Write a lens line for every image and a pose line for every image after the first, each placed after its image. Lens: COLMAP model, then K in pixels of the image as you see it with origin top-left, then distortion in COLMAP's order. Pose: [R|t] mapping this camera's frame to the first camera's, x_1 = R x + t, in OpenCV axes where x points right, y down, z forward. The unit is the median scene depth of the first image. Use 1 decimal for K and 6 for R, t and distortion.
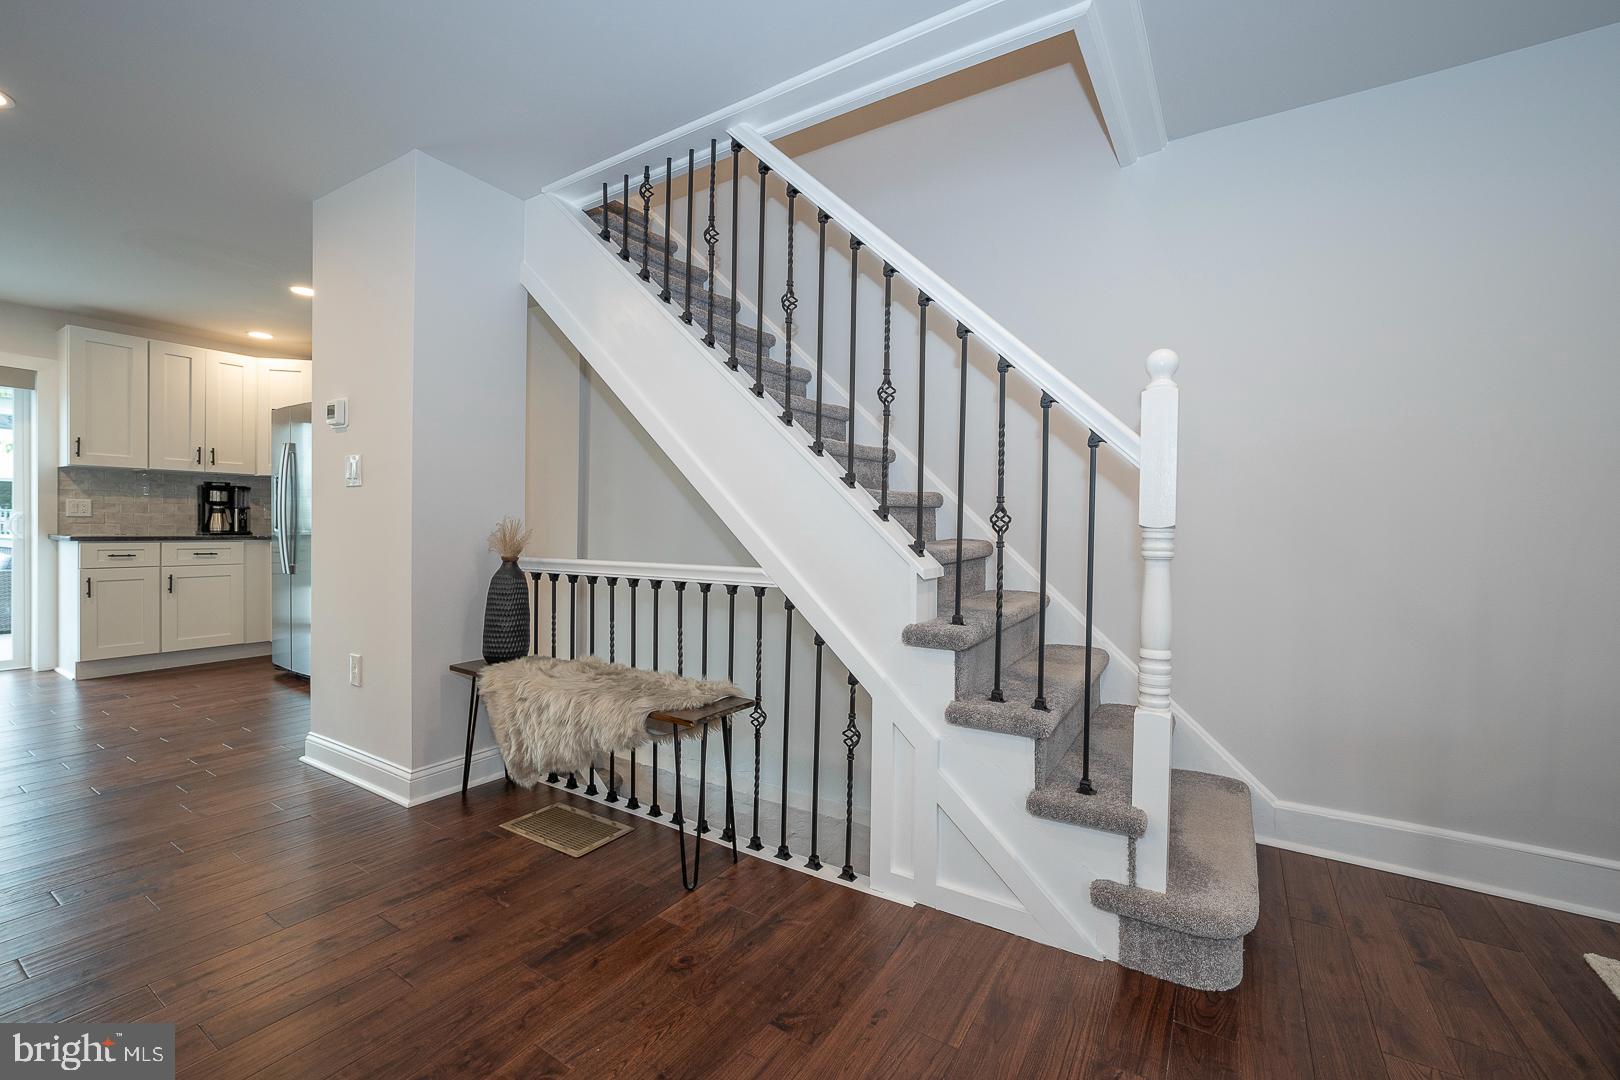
lens RADIAL K [[664.3, 0, 820.6], [0, 664.3, 533.3], [0, 0, 1]] dist [-0.008729, 0.000956]
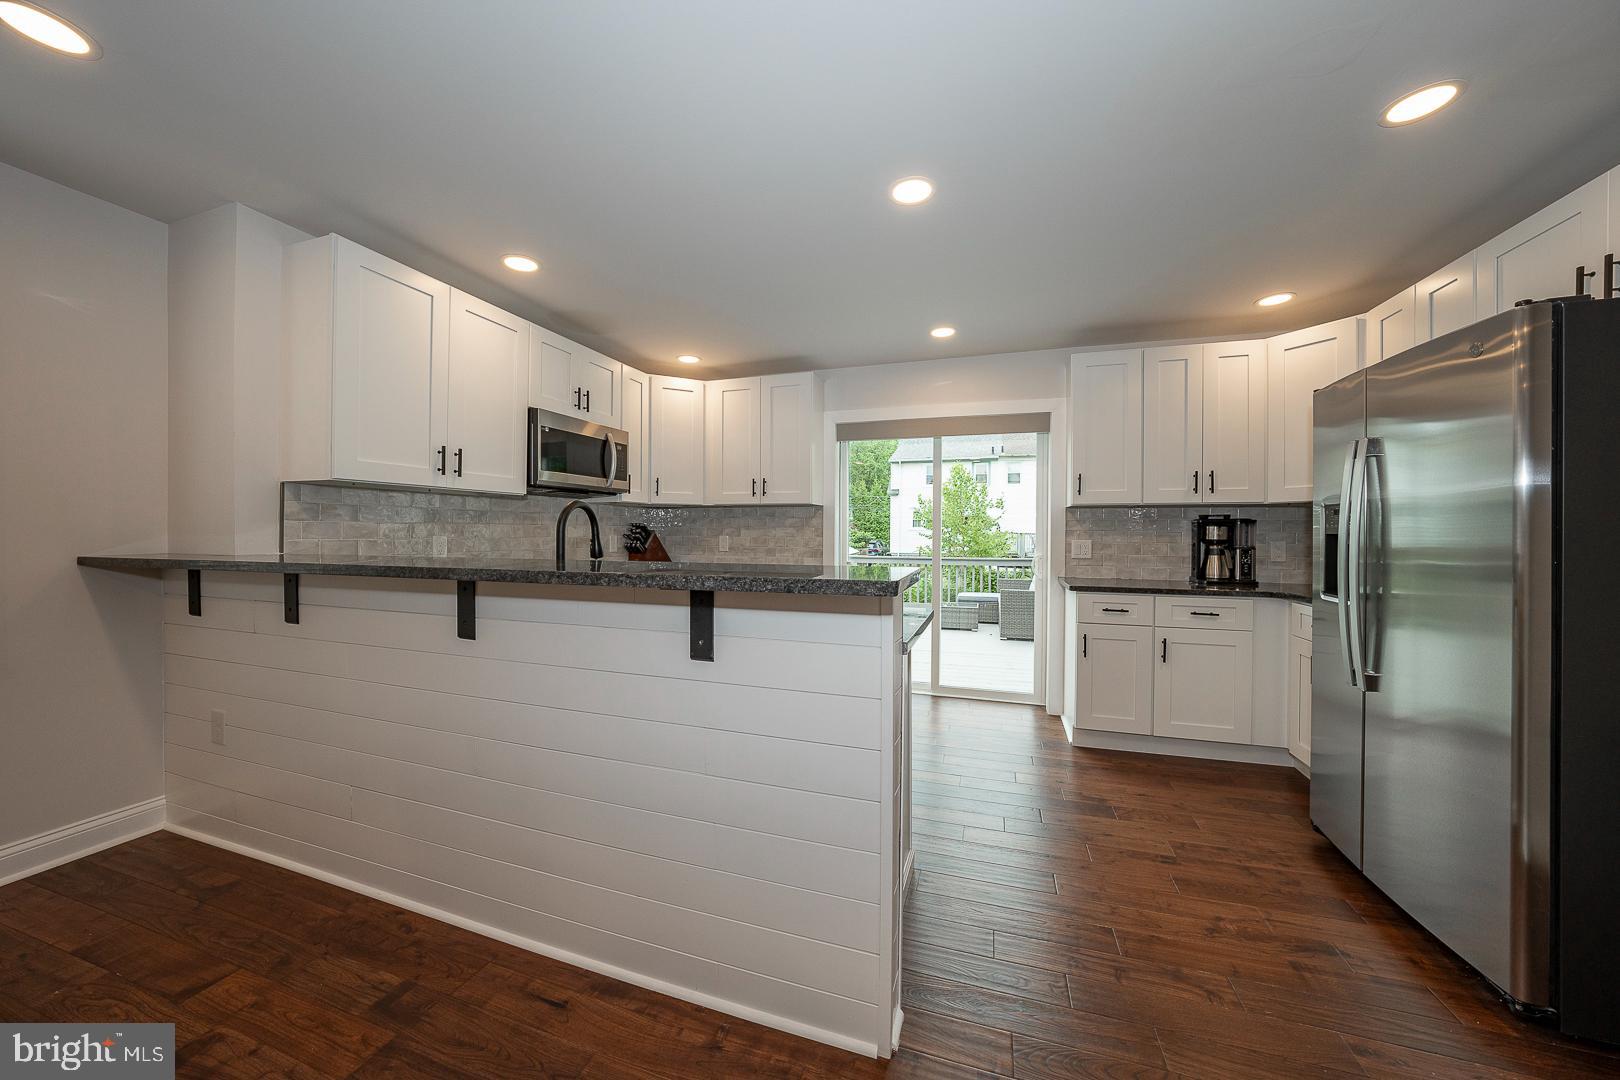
lens RADIAL K [[559.3, 0, 809.8], [0, 559.3, 535.0], [0, 0, 1]] dist [-0.016573, 0.001753]
pose [[0.237056, -0.007796, -0.971465, -0.449403], [-0.013979, 0.999837, -0.011435, -0.045168], [0.971395, 0.016291, 0.236909, 0.437803]]
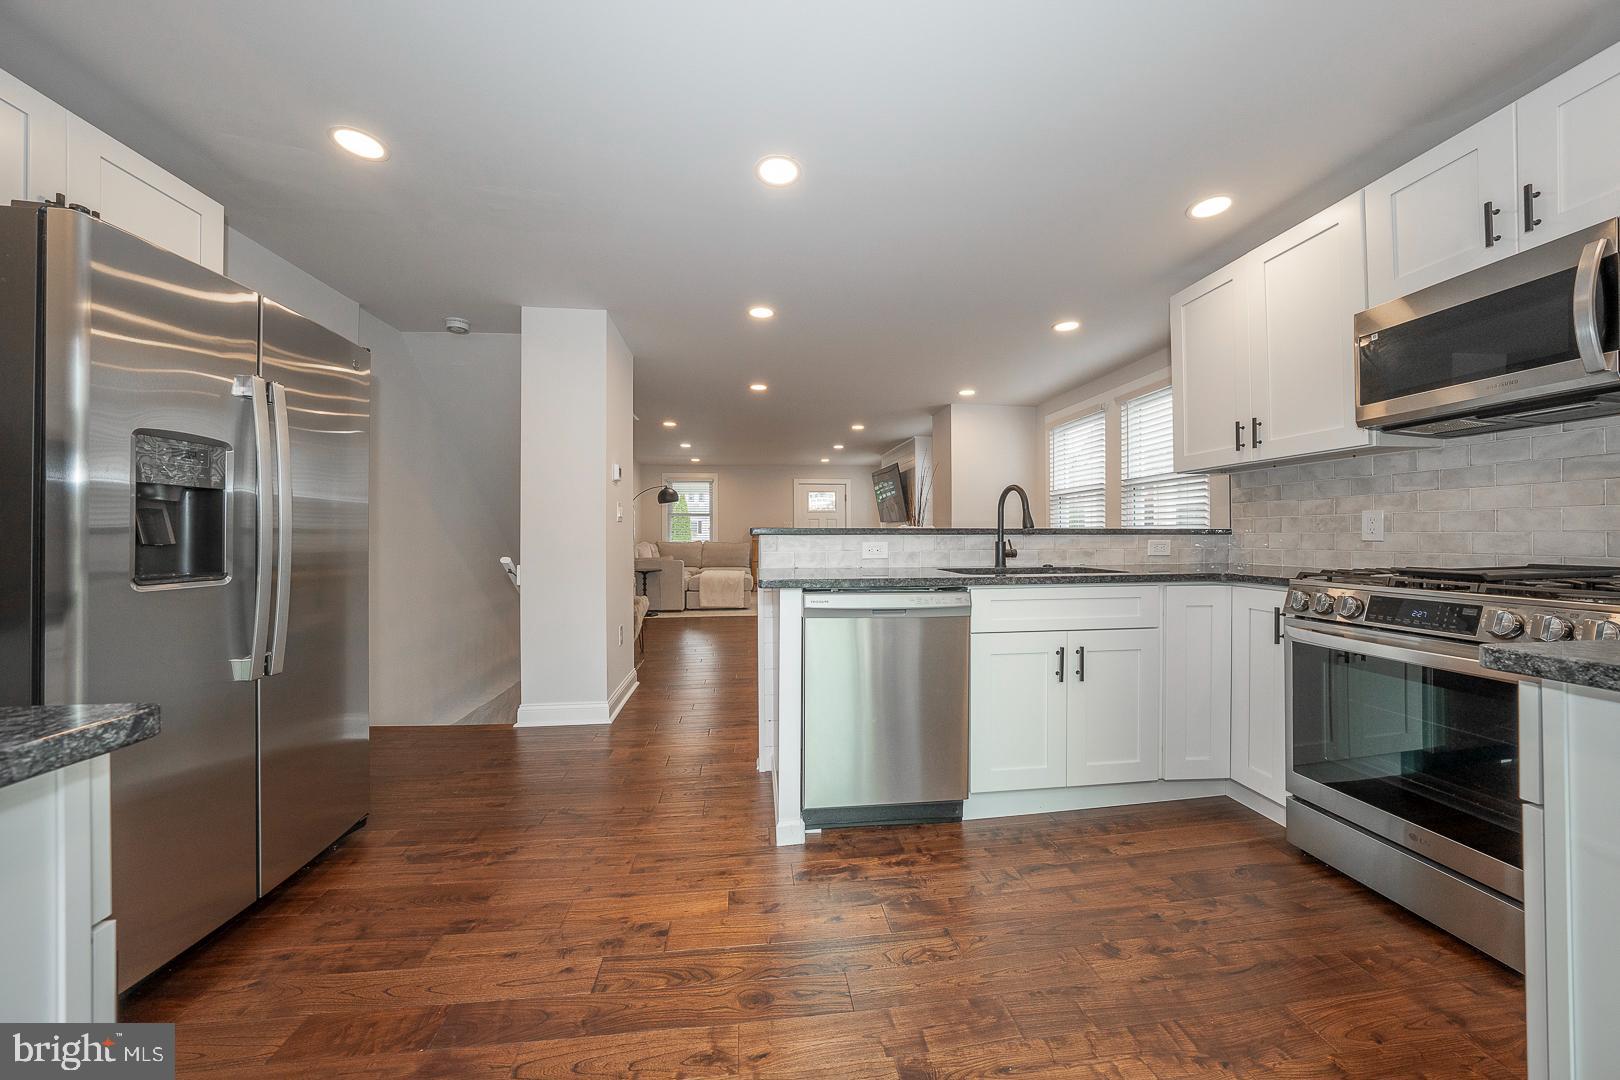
lens RADIAL K [[559.3, 0, 812.8], [0, 559.3, 533.3], [0, 0, 1]] dist [-0.016573, 0.001753]
pose [[-0.616622, -0.009833, 0.787198, -1.229595], [0.005009, 0.999853, 0.016414, -0.035674], [-0.787244, 0.014064, -0.616482, 0.875271]]
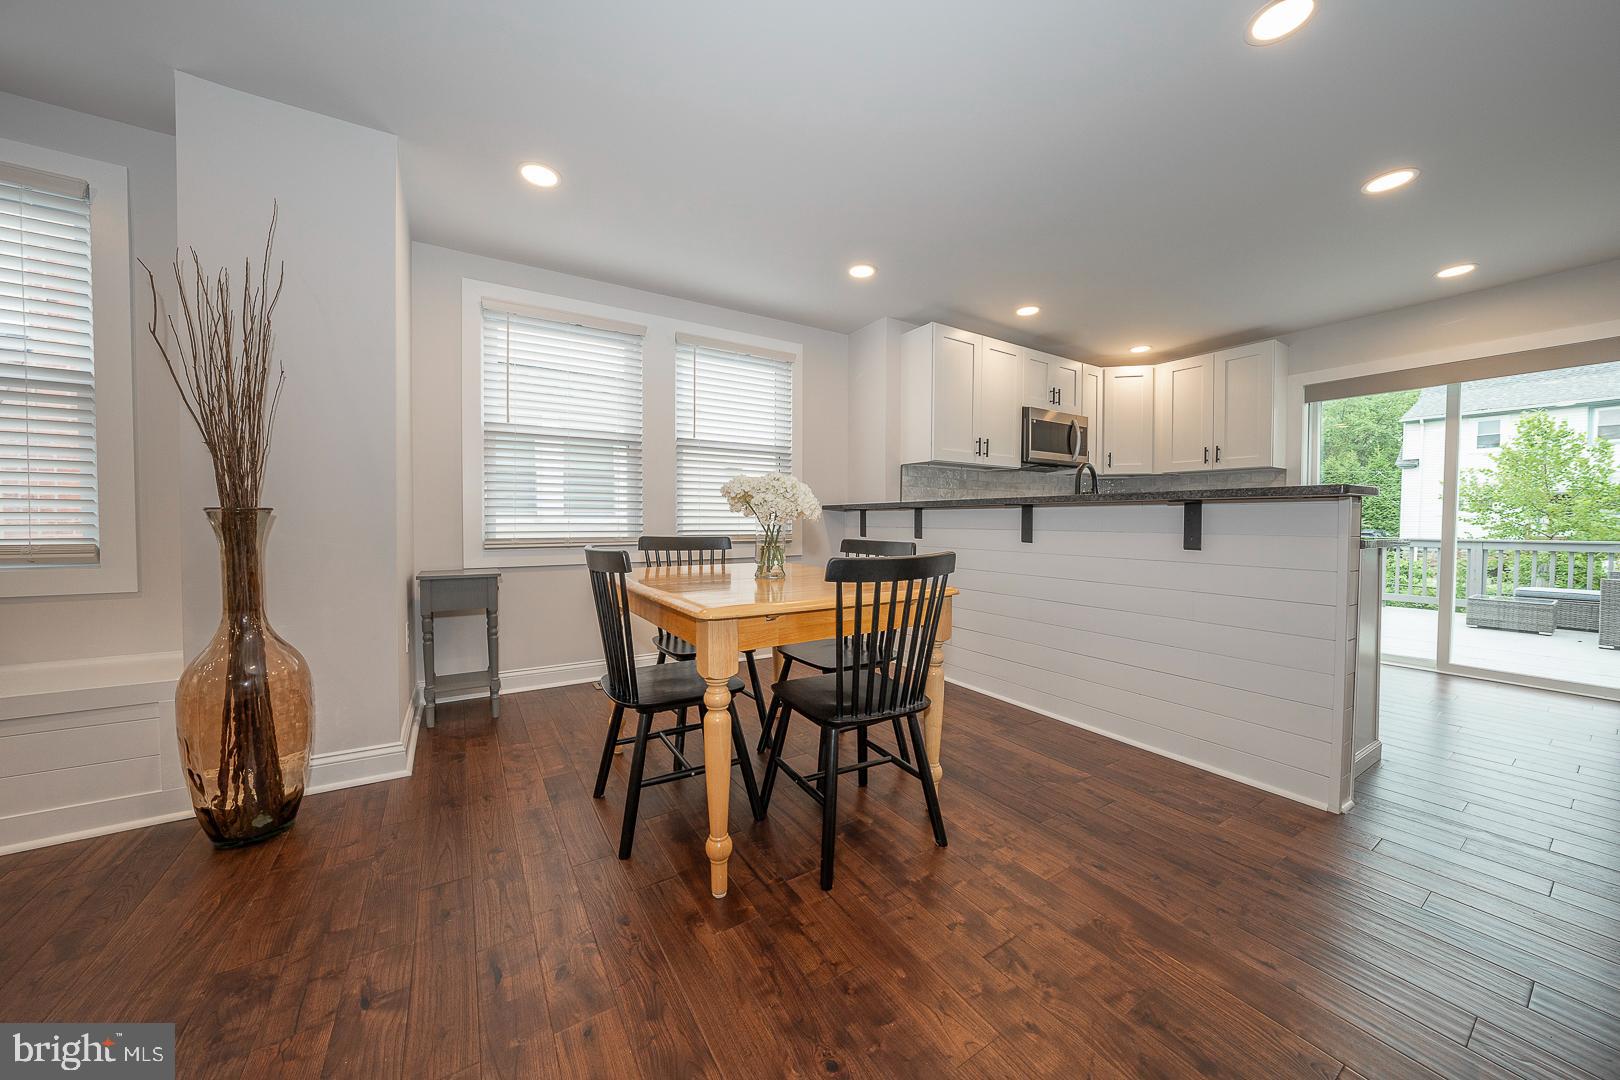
lens RADIAL K [[559.3, 0, 810.3], [0, 559.3, 537.9], [0, 0, 1]] dist [-0.016573, 0.001753]
pose [[-0.428473, 0.010077, -0.903498, -0.160635], [-0.021613, 0.999537, 0.021397, 0.009304], [0.903296, 0.028695, -0.428057, 0.355452]]
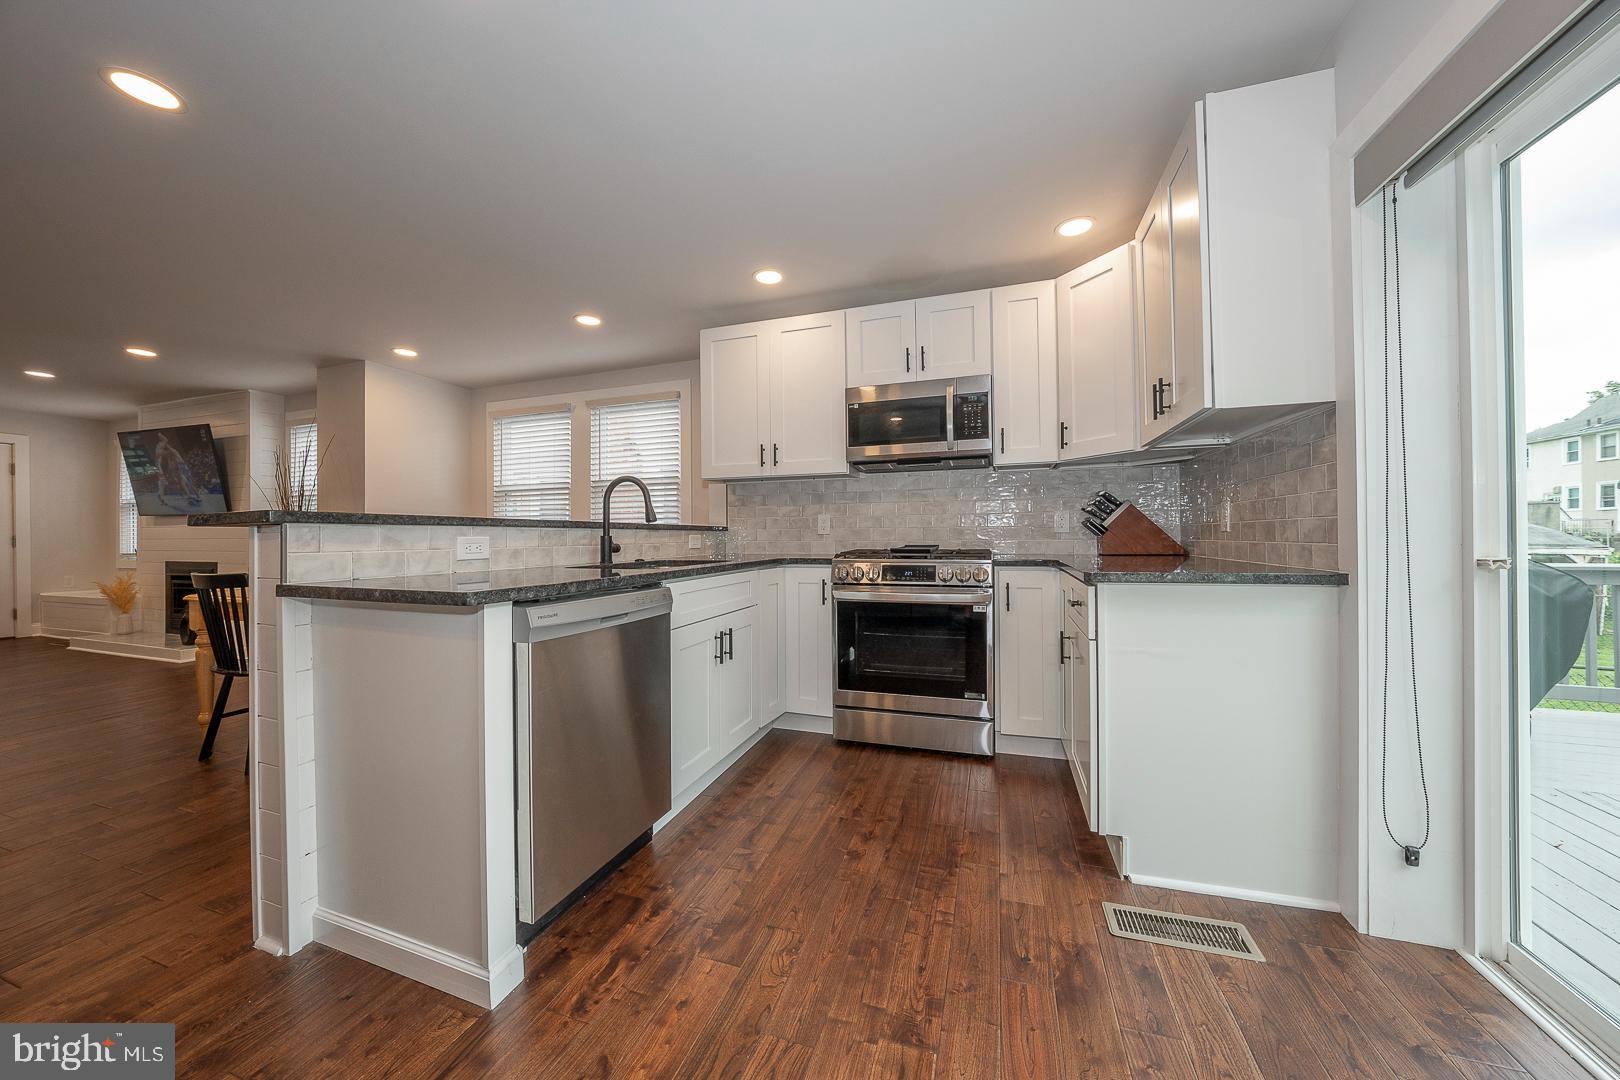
lens RADIAL K [[557.6, 0, 815.8], [0, 557.6, 534.0], [0, 0, 1]] dist [-0.015619, 0.001356]
pose [[-0.974604, -0.008087, -0.223790, -0.968067], [-0.009829, 0.999929, 0.006672, -0.023960], [0.223720, 0.008702, -0.974615, 0.931178]]
